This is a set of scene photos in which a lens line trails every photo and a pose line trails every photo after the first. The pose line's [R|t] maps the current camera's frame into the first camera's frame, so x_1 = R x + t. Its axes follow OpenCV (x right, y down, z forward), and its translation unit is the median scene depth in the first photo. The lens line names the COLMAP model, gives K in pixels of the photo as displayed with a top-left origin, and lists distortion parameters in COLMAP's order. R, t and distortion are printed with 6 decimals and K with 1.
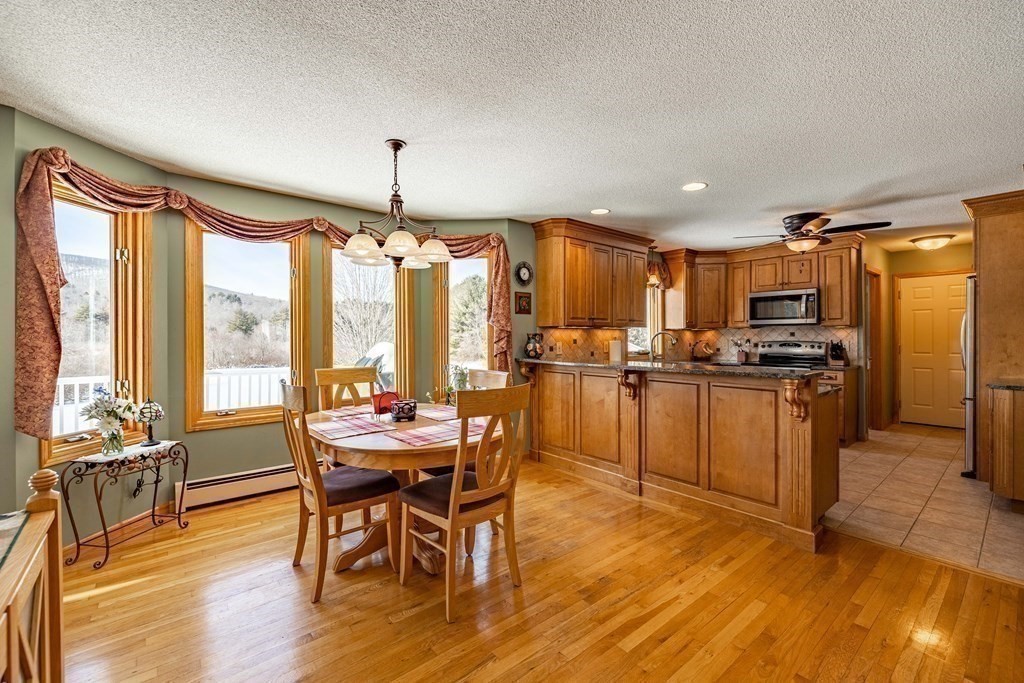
lens RADIAL K [[428.4, 0, 510.2], [0, 428.4, 338.5], [0, 0, 1]] dist [-0.001406, -0.000310]
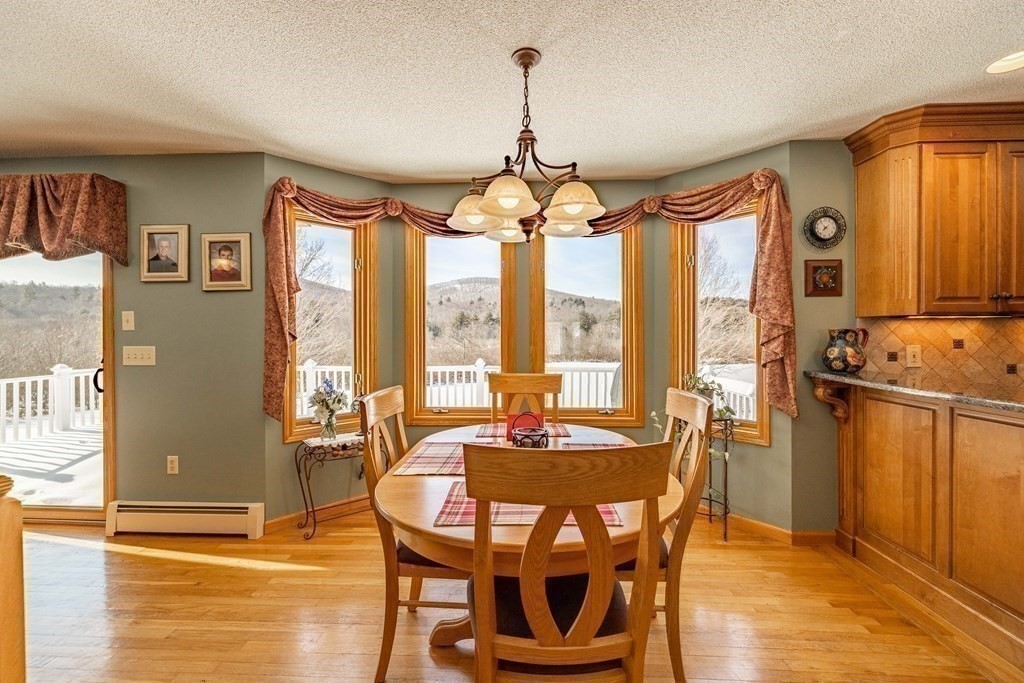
lens RADIAL K [[428.4, 0, 510.2], [0, 428.4, 338.5], [0, 0, 1]] dist [-0.001406, -0.000310]
pose [[0.742203, 0.004827, -0.670157, 0.107626], [-0.001559, 0.999984, 0.005476, -0.002122], [0.670173, -0.003020, 0.742199, 0.279563]]
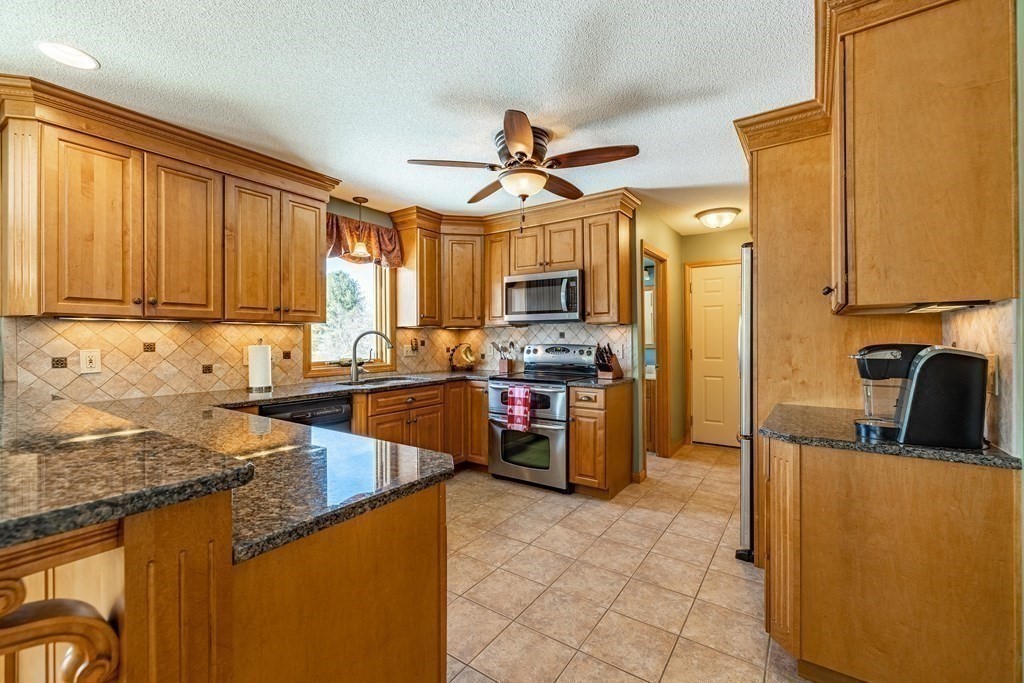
lens RADIAL K [[428.4, 0, 510.2], [0, 428.4, 338.5], [0, 0, 1]] dist [-0.001406, -0.000310]
pose [[0.962945, 0.000536, 0.269696, 0.496012], [0.000412, 0.999994, -0.003458, -0.002349], [-0.269697, 0.003441, 0.962939, 0.421788]]
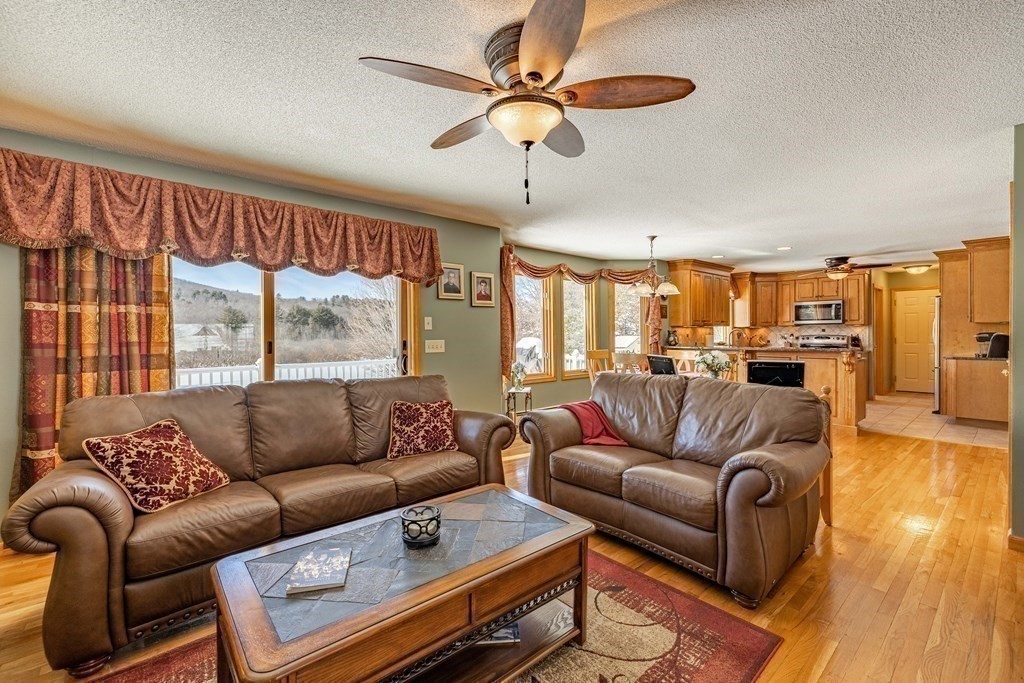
lens RADIAL K [[435.8, 0, 509.8], [0, 435.8, 338.9], [0, 0, 1]] dist [-0.000133, -0.000071]
pose [[0.999834, -0.004416, 0.017669, -0.583230], [0.004281, 0.999962, 0.007632, 0.004313], [-0.017702, -0.007555, 0.999815, -0.624951]]
